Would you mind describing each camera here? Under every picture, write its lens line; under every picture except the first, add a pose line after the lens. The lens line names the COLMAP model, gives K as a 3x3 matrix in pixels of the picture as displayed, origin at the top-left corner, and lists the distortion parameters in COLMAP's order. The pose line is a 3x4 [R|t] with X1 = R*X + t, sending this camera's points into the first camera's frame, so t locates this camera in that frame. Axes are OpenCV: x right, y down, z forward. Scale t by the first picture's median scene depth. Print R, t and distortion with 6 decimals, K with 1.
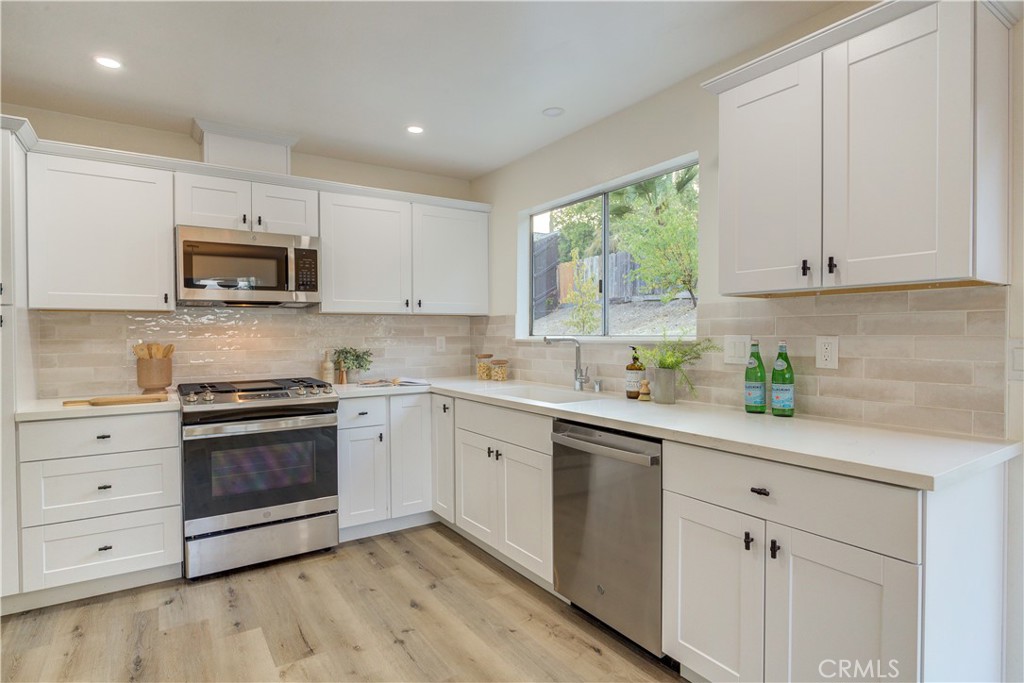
lens RADIAL K [[538.6, 0, 509.5], [0, 538.6, 341.9], [0, 0, 1]] dist [-0.020338, 0.008654]
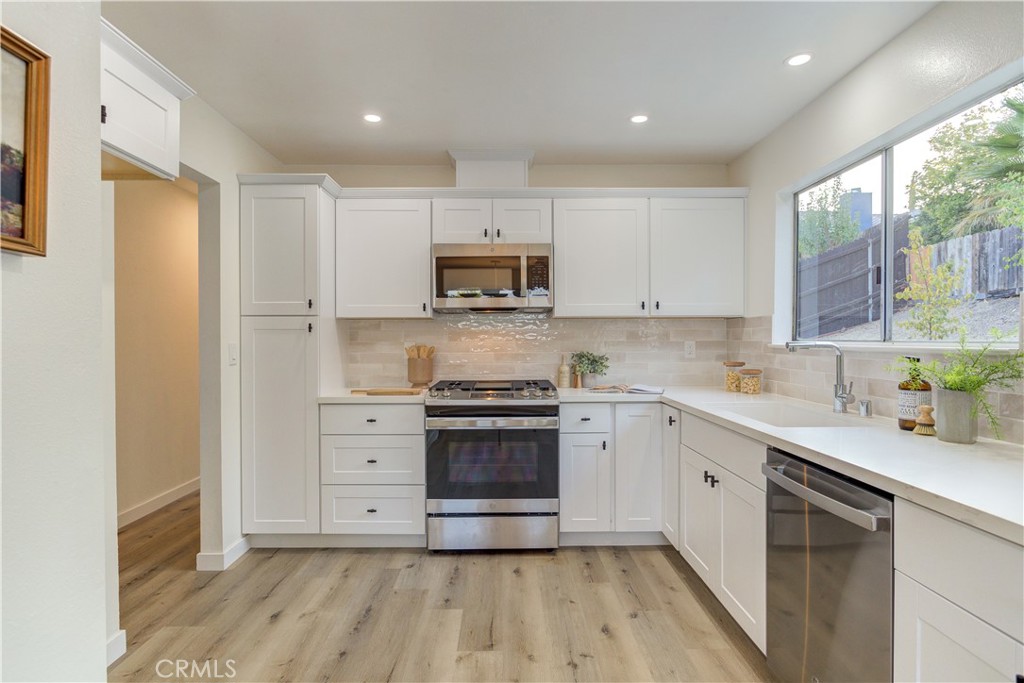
lens RADIAL K [[538.6, 0, 507.9], [0, 538.6, 342.7], [0, 0, 1]] dist [-0.020338, 0.008654]
pose [[0.837686, 0.007724, -0.546097, 0.156553], [-0.010756, 0.999939, -0.002356, -0.002665], [0.546046, 0.007847, 0.837718, 0.108393]]
